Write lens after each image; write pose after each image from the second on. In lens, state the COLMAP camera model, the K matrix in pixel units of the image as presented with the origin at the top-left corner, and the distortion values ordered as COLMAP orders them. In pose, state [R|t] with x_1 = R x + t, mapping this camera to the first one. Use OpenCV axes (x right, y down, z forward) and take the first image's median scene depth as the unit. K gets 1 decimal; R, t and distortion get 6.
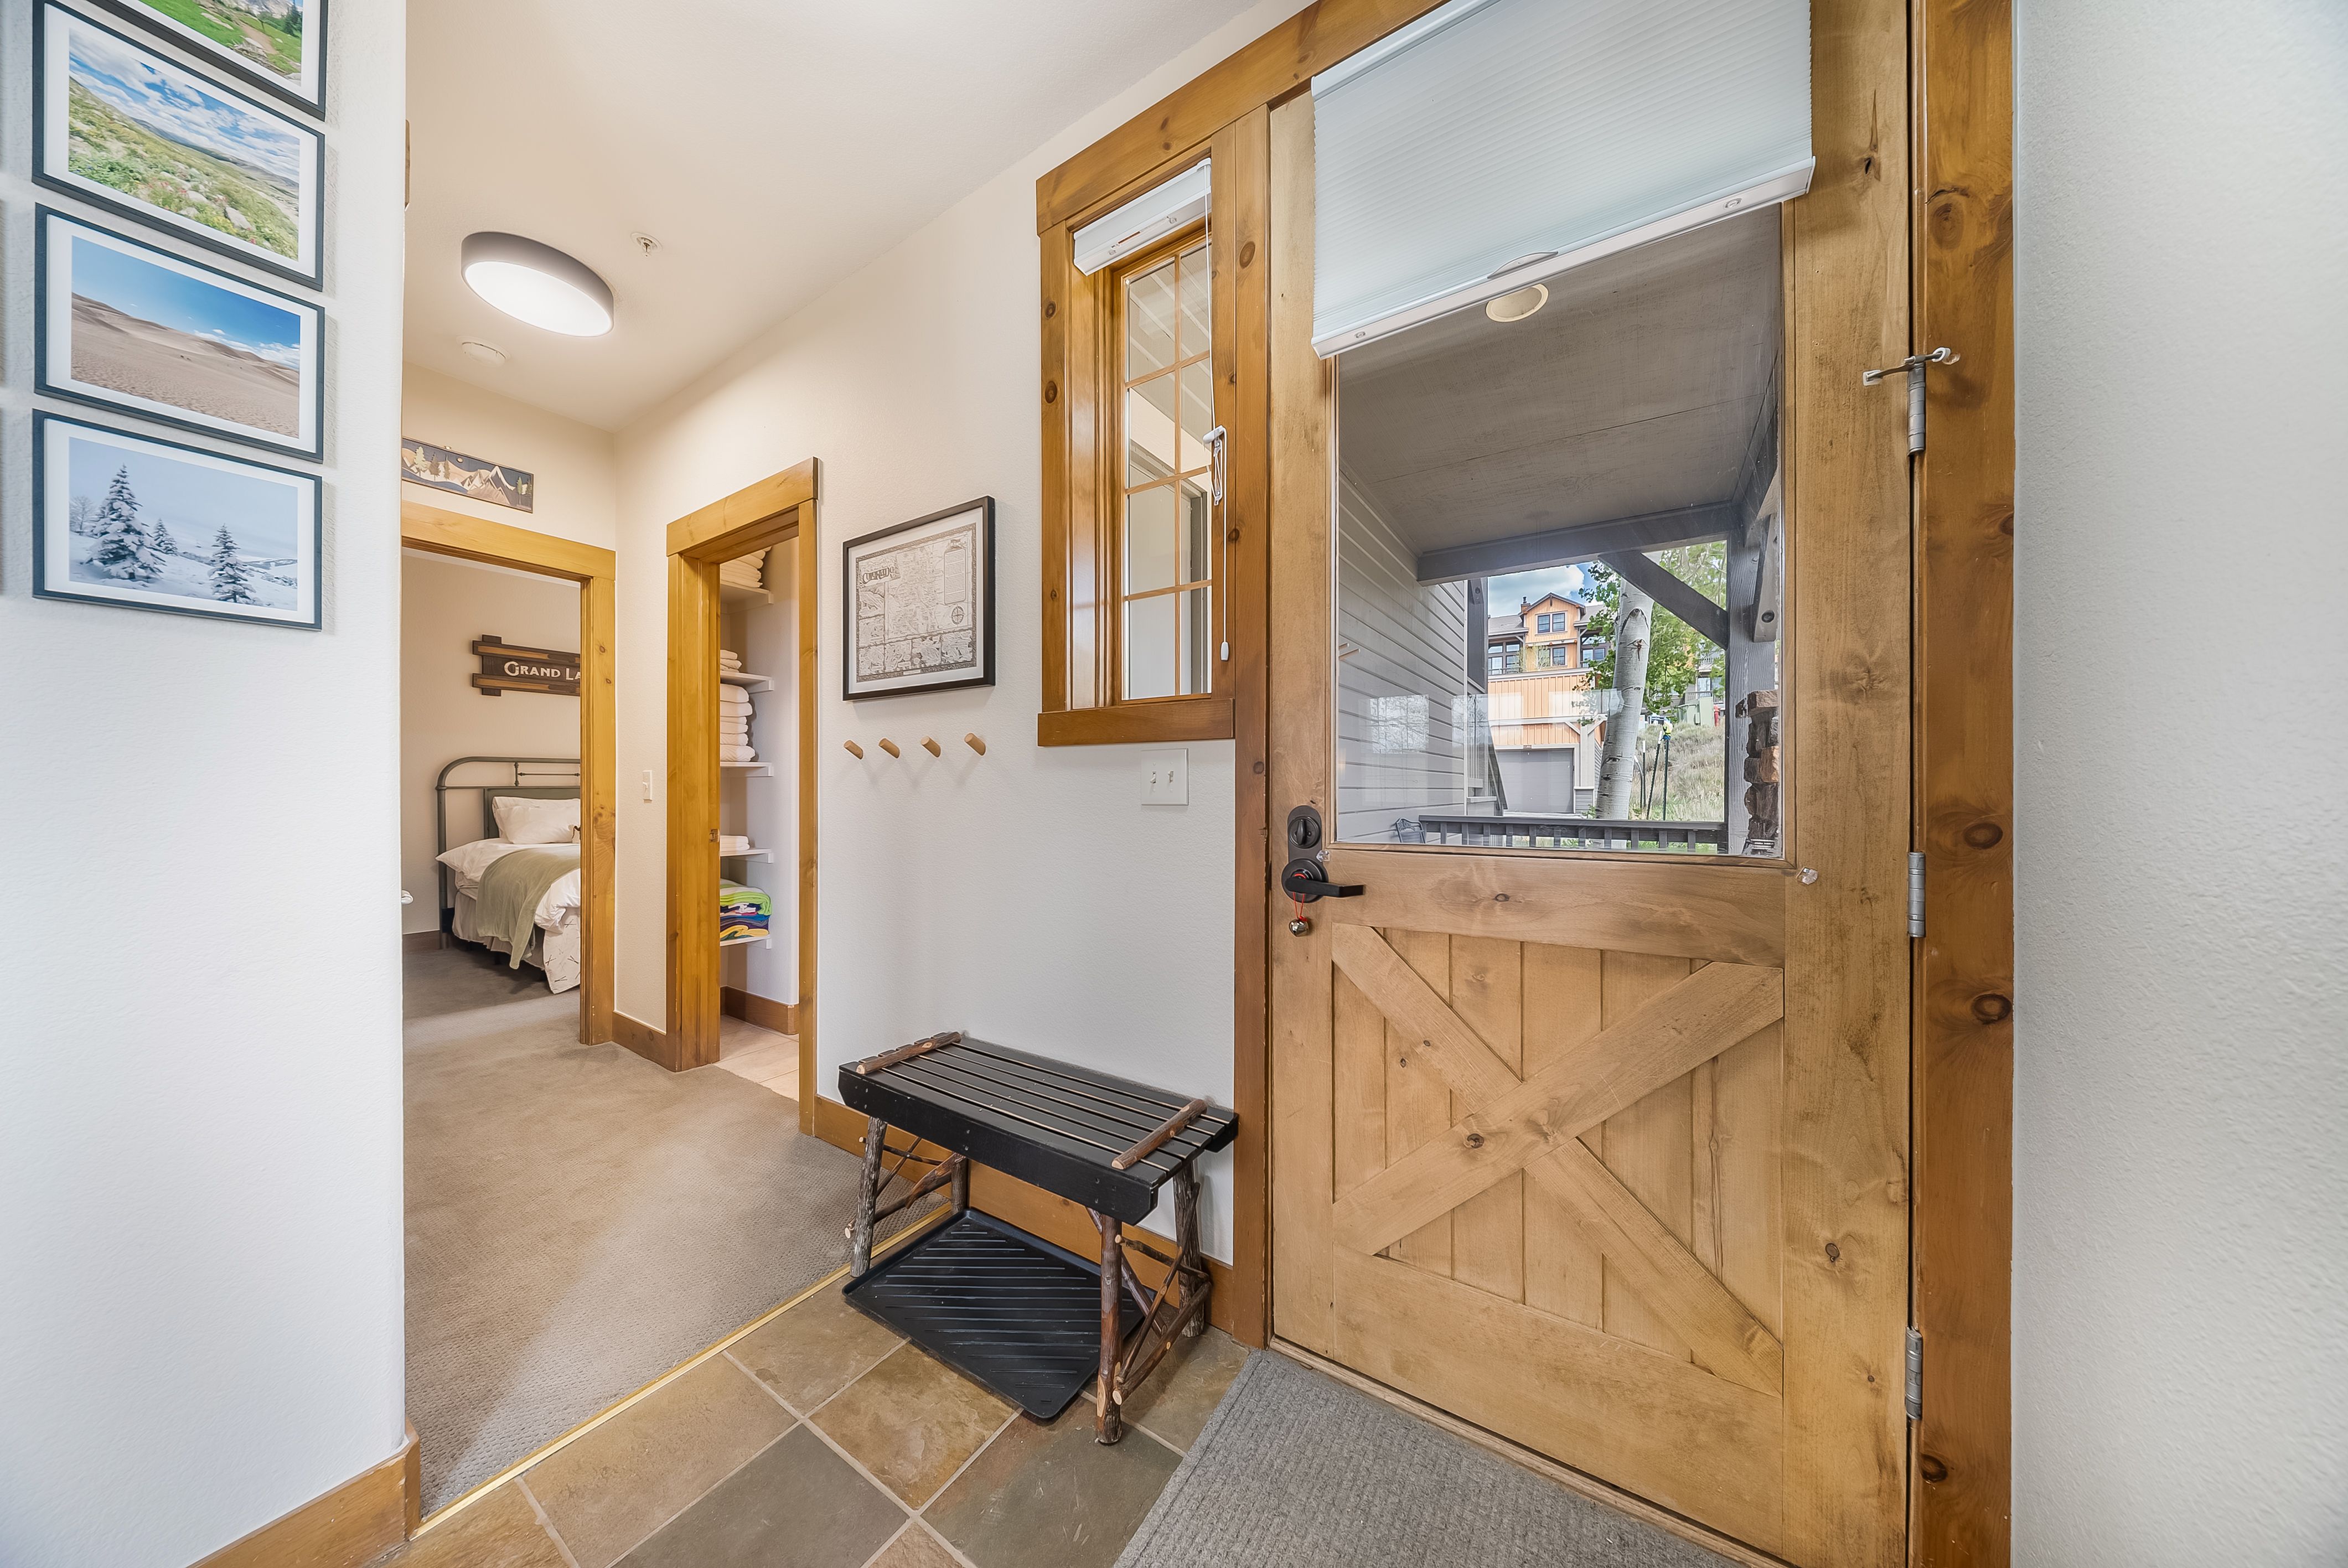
lens RADIAL K [[713.9, 0, 1177.6], [0, 713.9, 788.8], [0, 0, 1]] dist [0.000450, 0.000011]
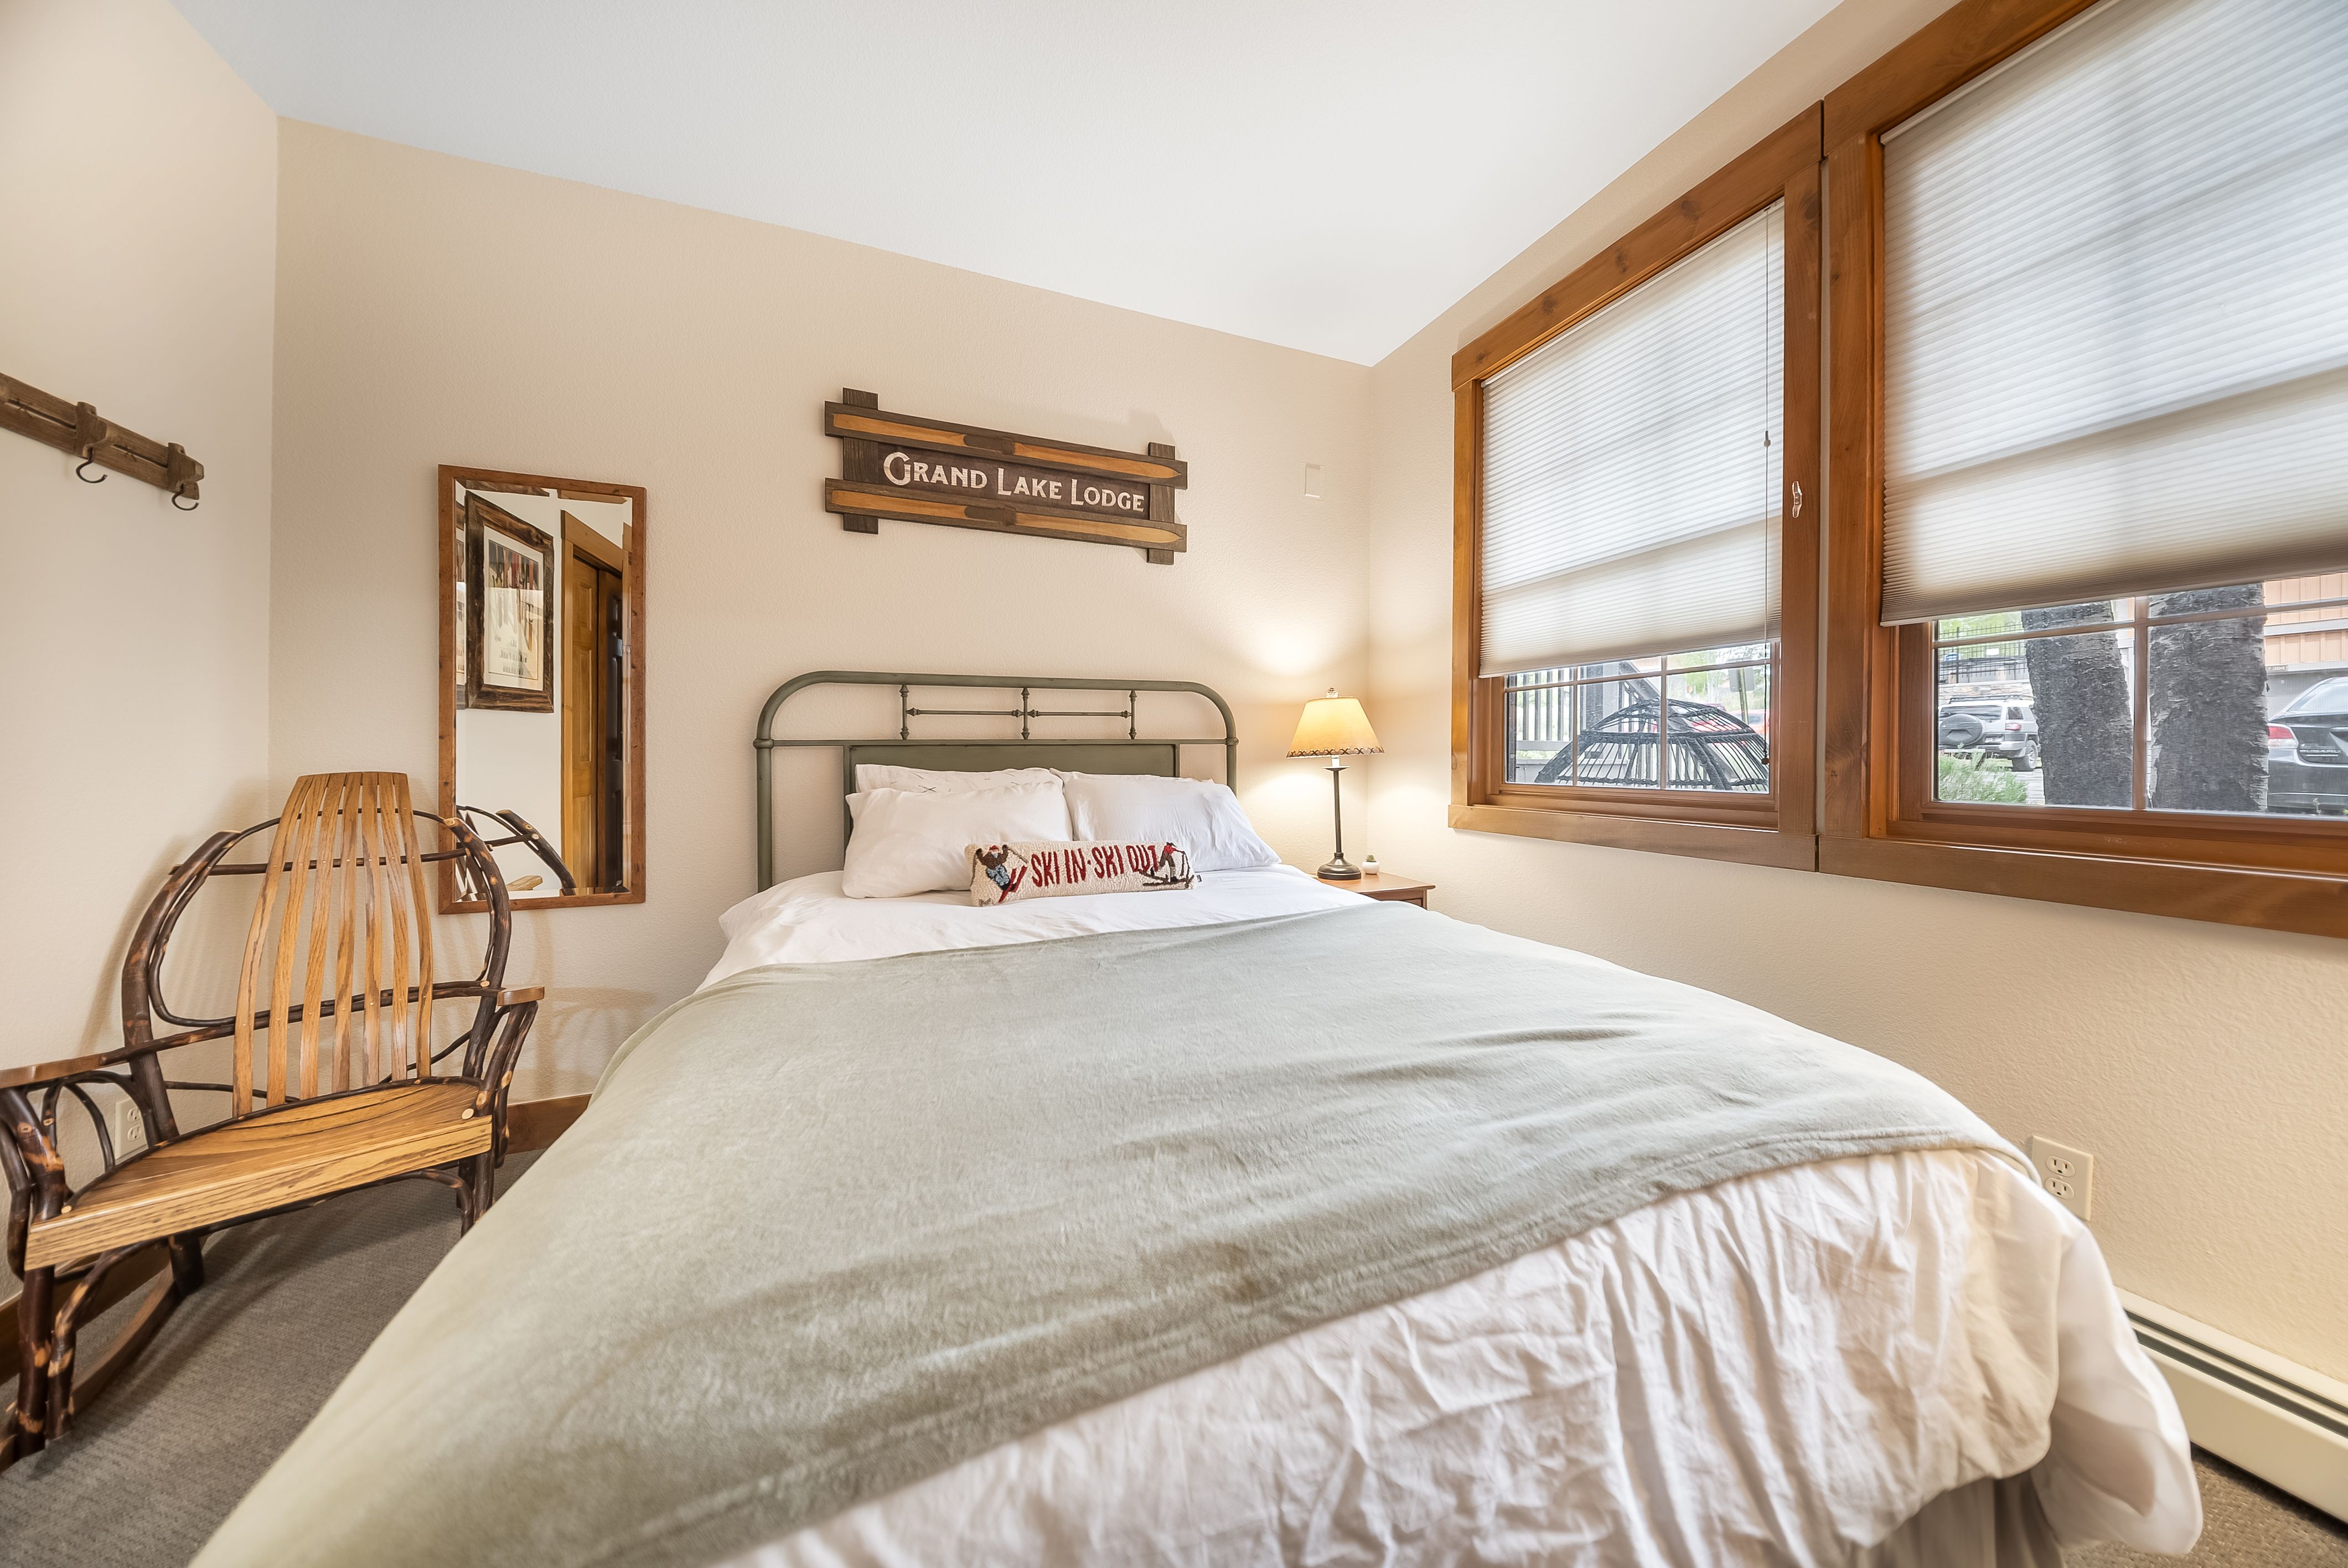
lens RADIAL K [[713.9, 0, 1172.3], [0, 713.9, 765.6], [0, 0, 1]] dist [0.000450, 0.000011]
pose [[0.824903, 0.007419, -0.565226, -0.555046], [-0.003305, 0.999960, 0.008303, 0.007836], [0.565265, -0.004981, 0.824895, 0.744616]]
